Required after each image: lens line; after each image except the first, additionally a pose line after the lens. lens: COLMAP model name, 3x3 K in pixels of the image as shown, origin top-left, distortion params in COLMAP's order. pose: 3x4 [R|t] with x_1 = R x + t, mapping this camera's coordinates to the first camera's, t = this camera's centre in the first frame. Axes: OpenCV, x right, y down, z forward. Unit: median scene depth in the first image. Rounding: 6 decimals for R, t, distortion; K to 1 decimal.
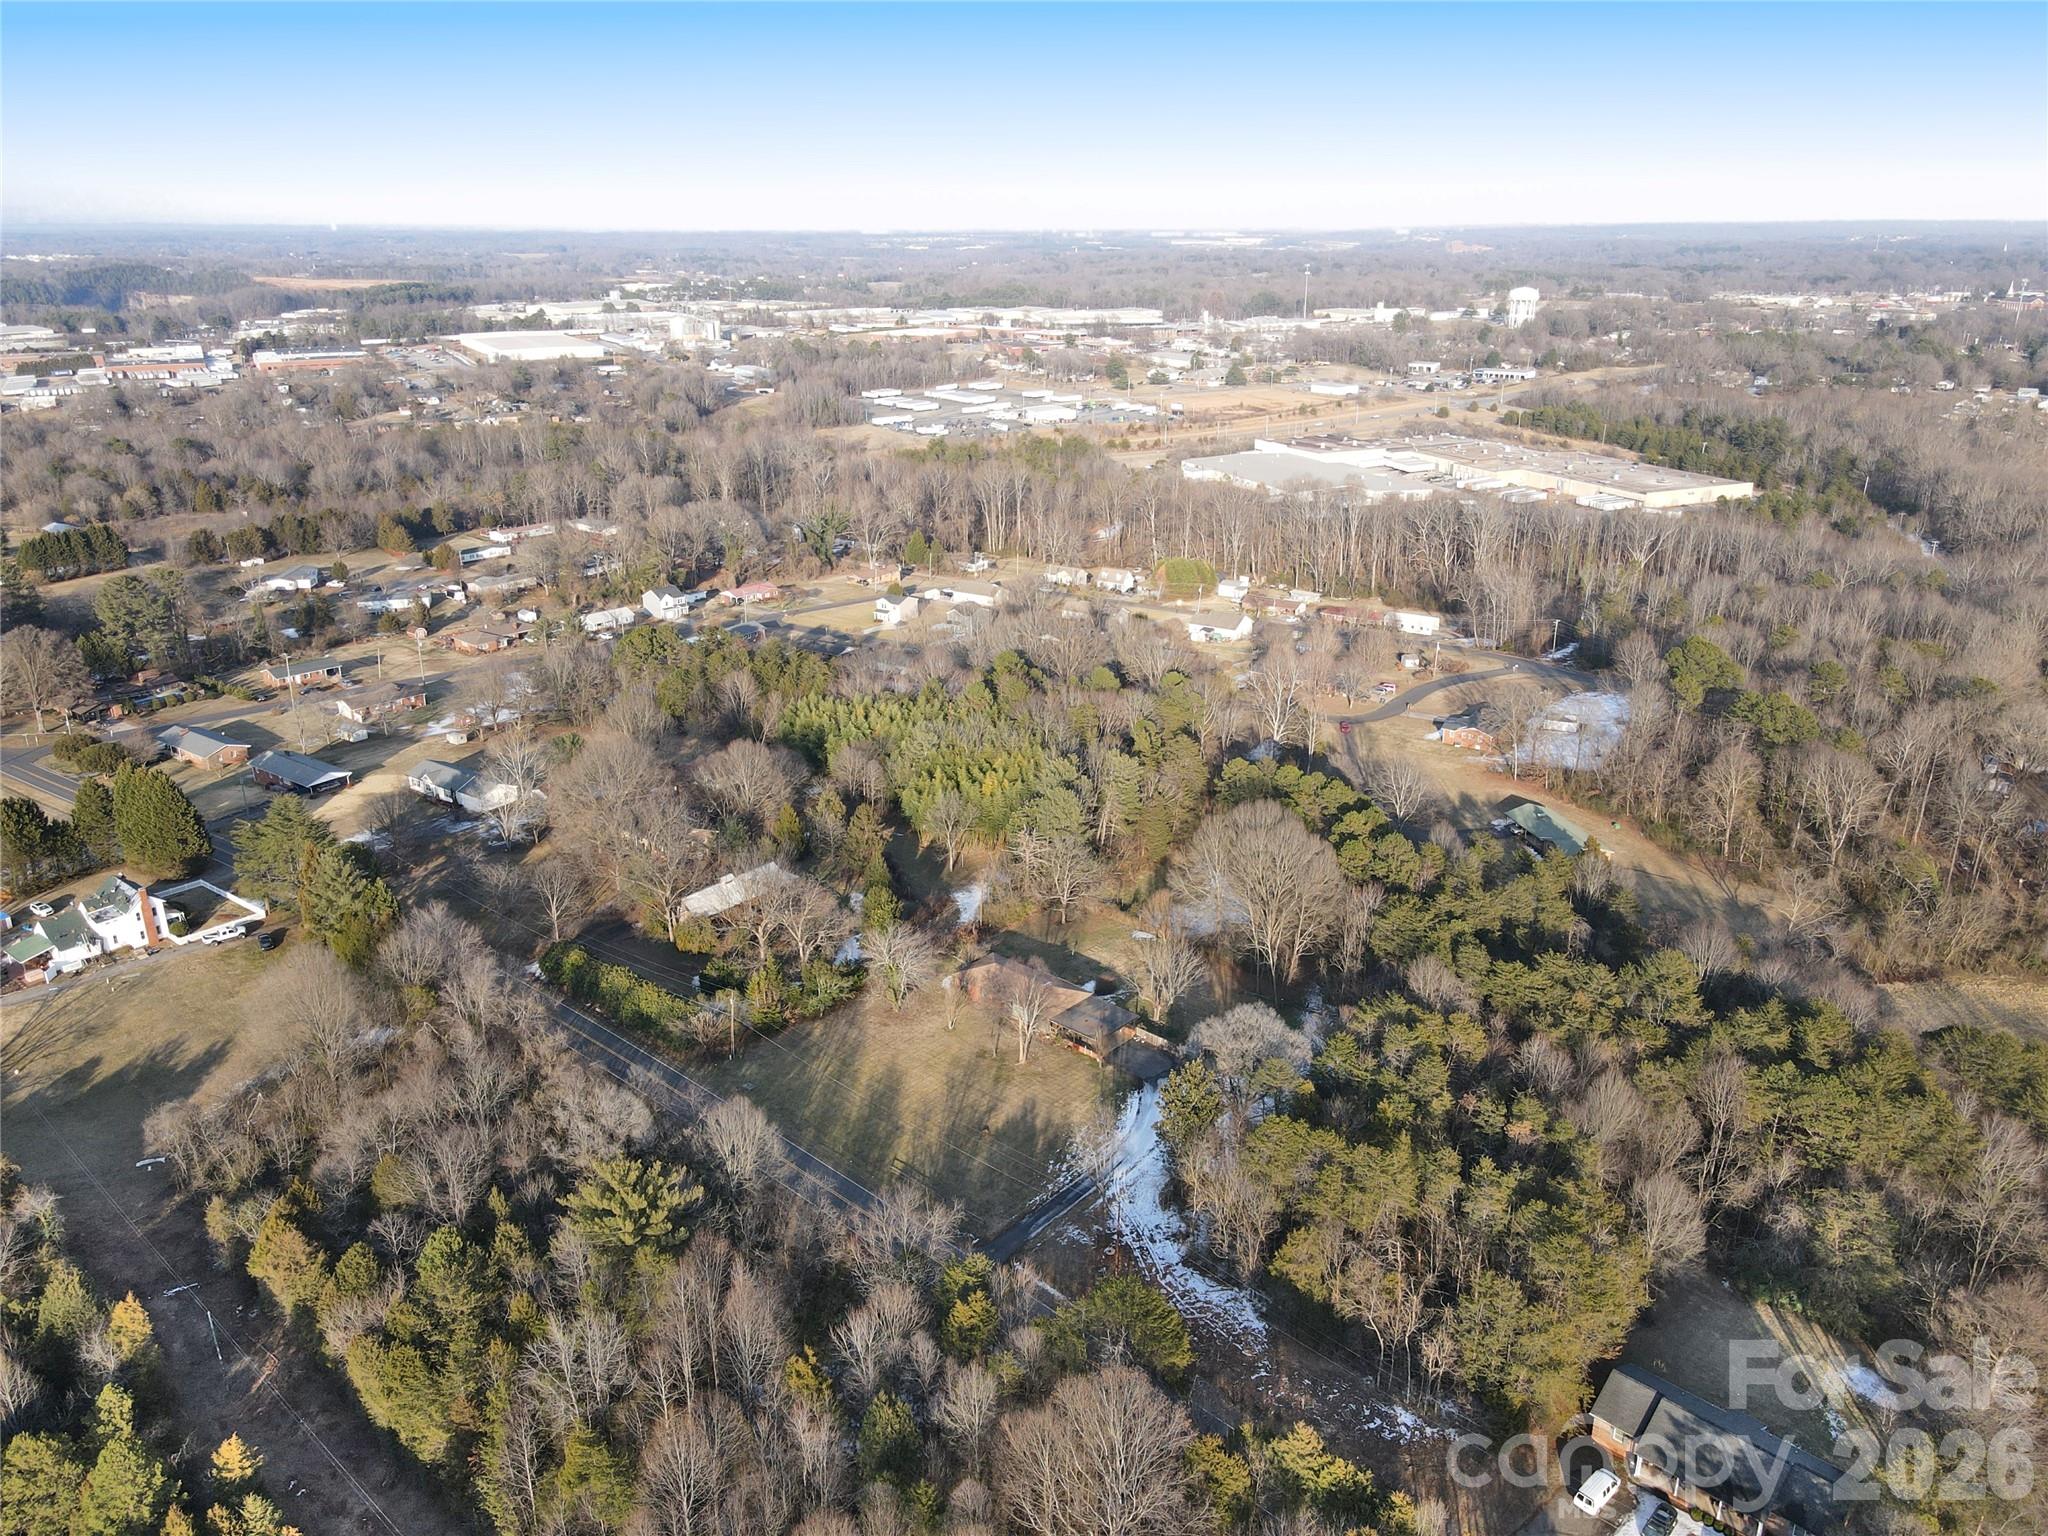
lens RADIAL K [[1502.1, 0, 1036.1], [0, 1502.1, 756.7], [0, 0, 1]] dist [0.005971, 0.020290]
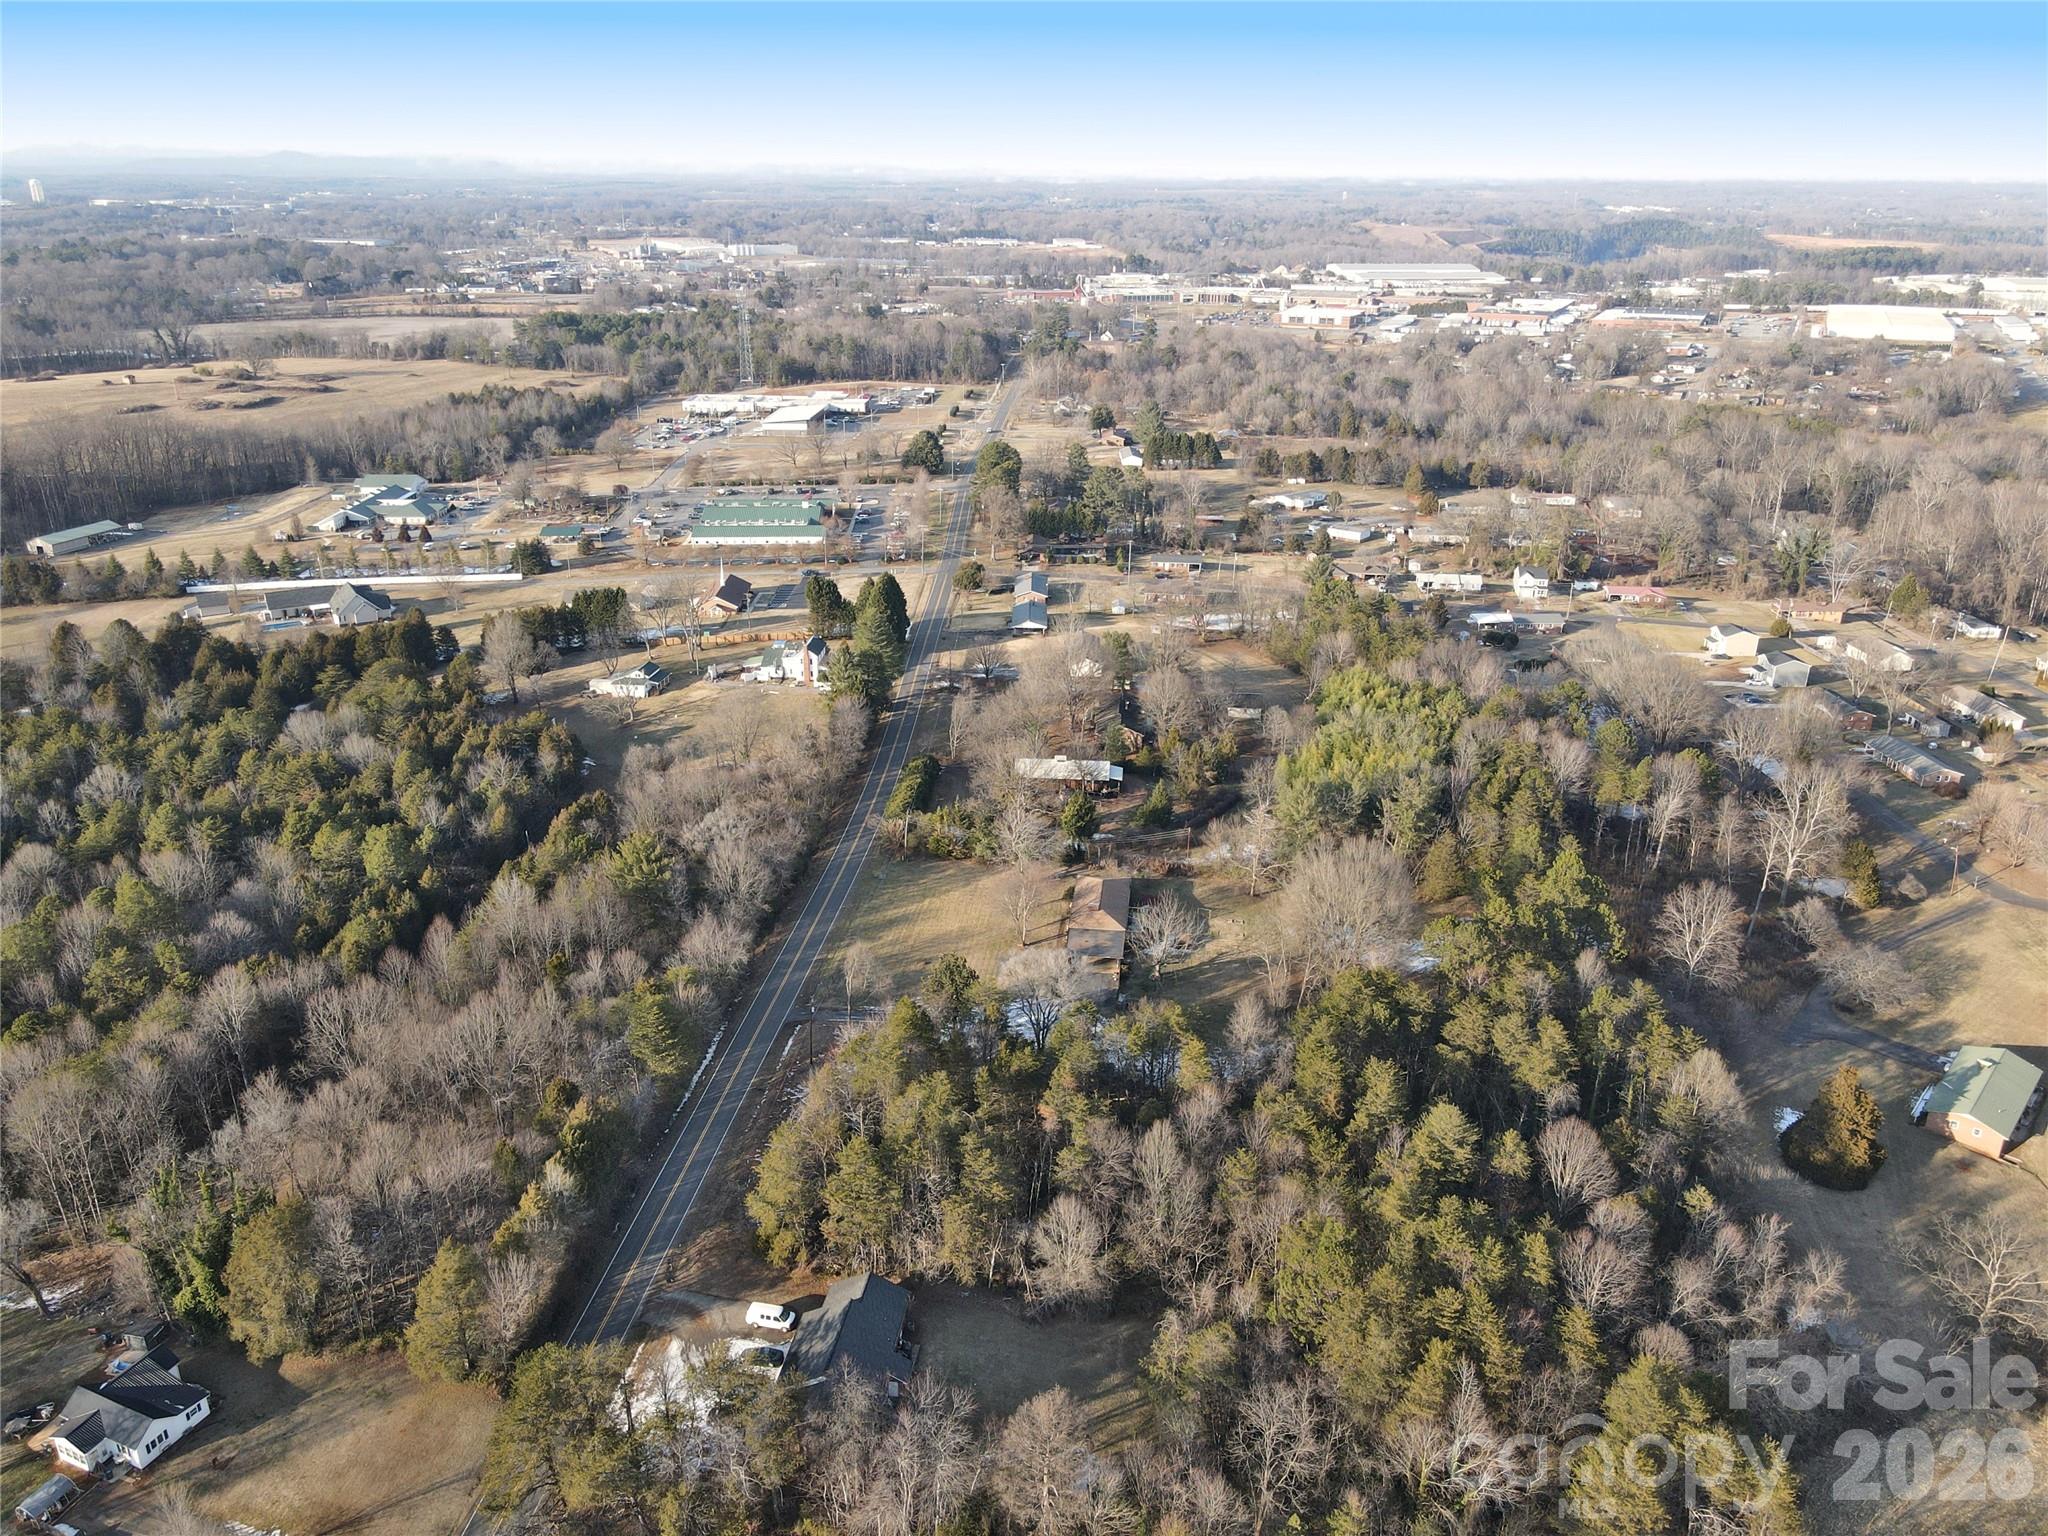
lens RADIAL K [[1502.1, 0, 1028.4], [0, 1502.1, 778.5], [0, 0, 1]] dist [0.005971, 0.020290]
pose [[0.581770, 0.313442, -0.750531, 0.578542], [-0.282572, 0.943174, 0.174861, -0.091191], [0.762690, 0.110350, 0.637280, 0.150237]]
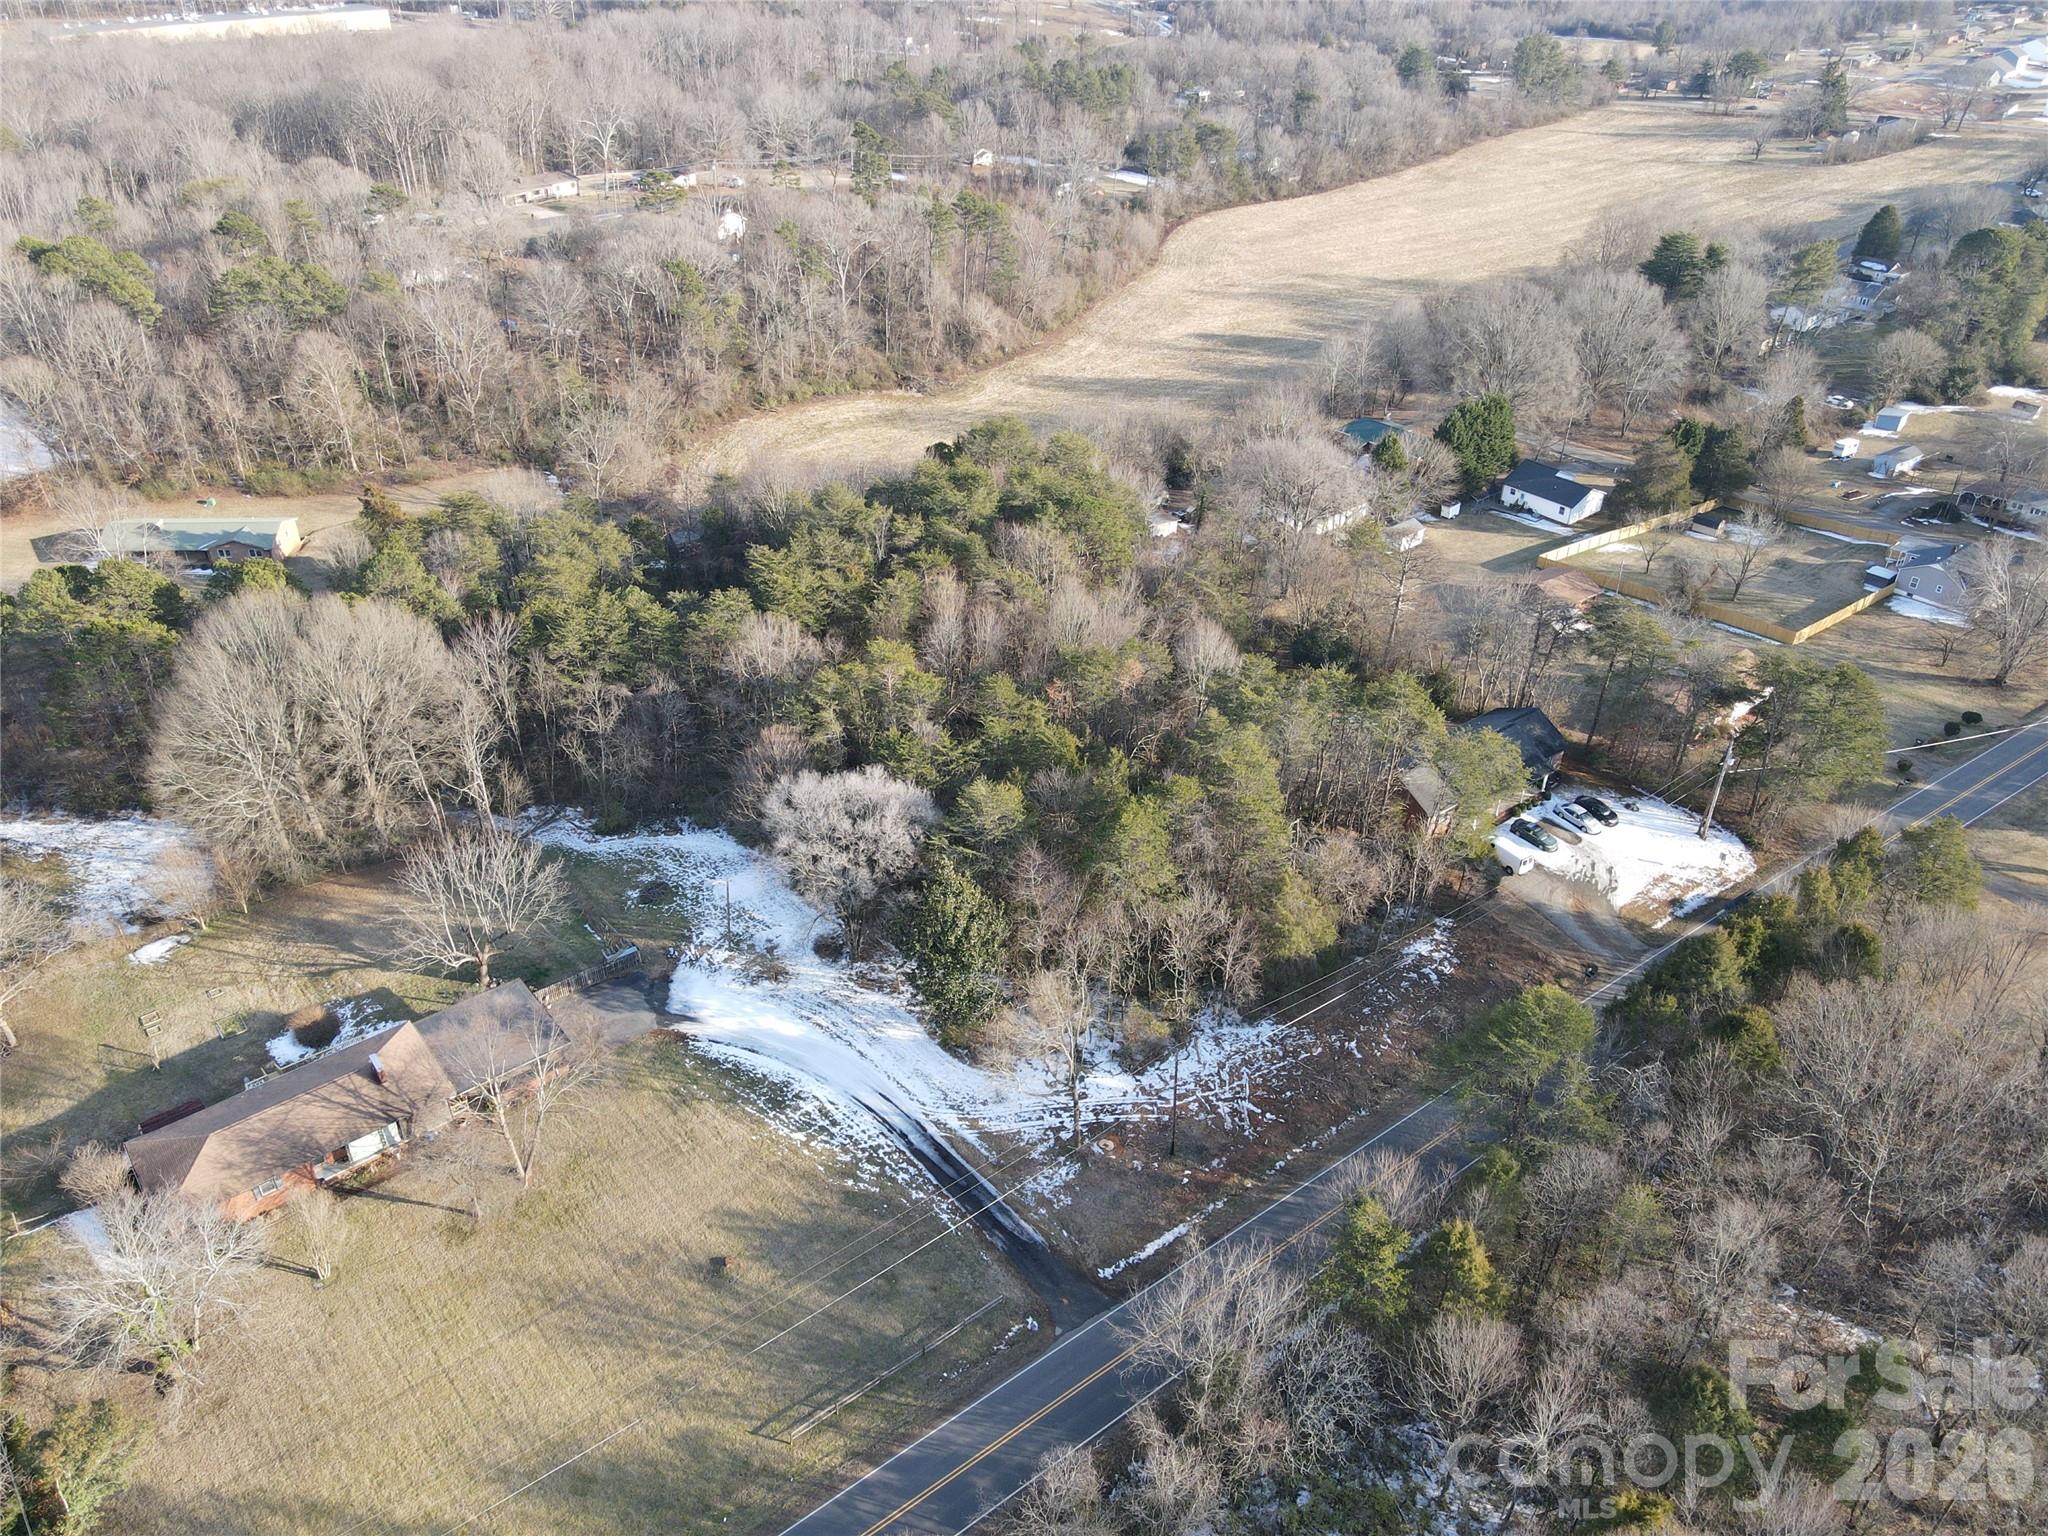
lens RADIAL K [[1502.1, 0, 1015.7], [0, 1502.1, 761.6], [0, 0, 1]] dist [0.005971, 0.020290]
pose [[0.166996, -0.535321, 0.827975, -0.223685], [0.322626, 0.823206, 0.467166, -0.067410], [-0.931678, 0.189111, 0.310181, 0.444374]]
